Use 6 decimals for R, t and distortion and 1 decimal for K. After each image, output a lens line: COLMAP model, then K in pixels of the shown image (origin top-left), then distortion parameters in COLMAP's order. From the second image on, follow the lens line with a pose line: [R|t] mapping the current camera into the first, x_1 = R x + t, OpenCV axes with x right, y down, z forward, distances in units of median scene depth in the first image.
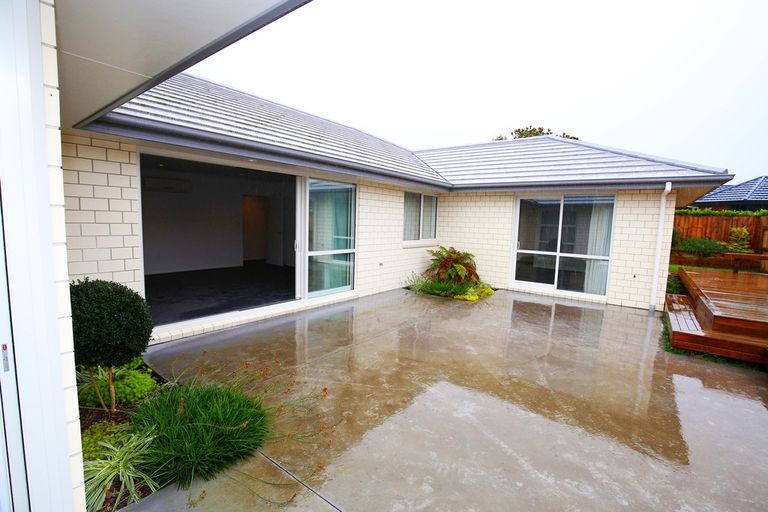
lens RADIAL K [[352.0, 0, 385.2], [0, 352.0, 254.0], [0, 0, 1]] dist [-0.018570, 0.000001]
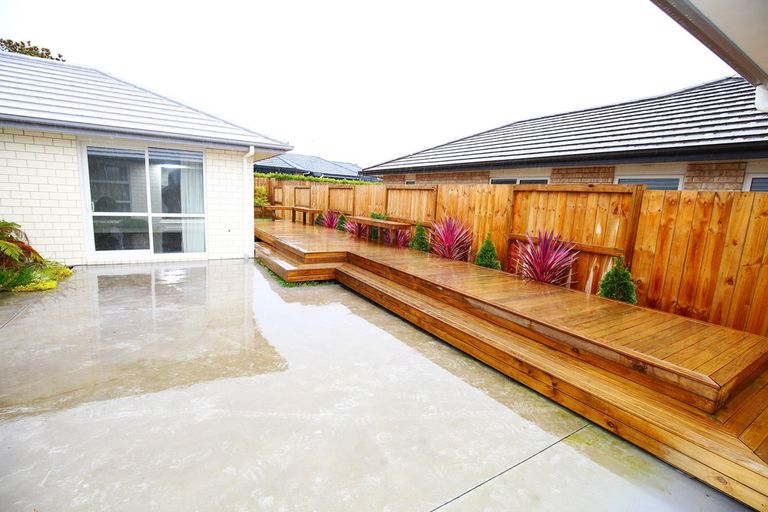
lens RADIAL K [[352.0, 0, 383.5], [0, 352.0, 260.0], [0, 0, 1]] dist [-0.018570, 0.000001]
pose [[0.376474, -0.176176, 0.909522, -0.124222], [0.047897, 0.984140, 0.170804, -0.010580], [-0.925188, -0.020740, 0.378941, 0.120373]]
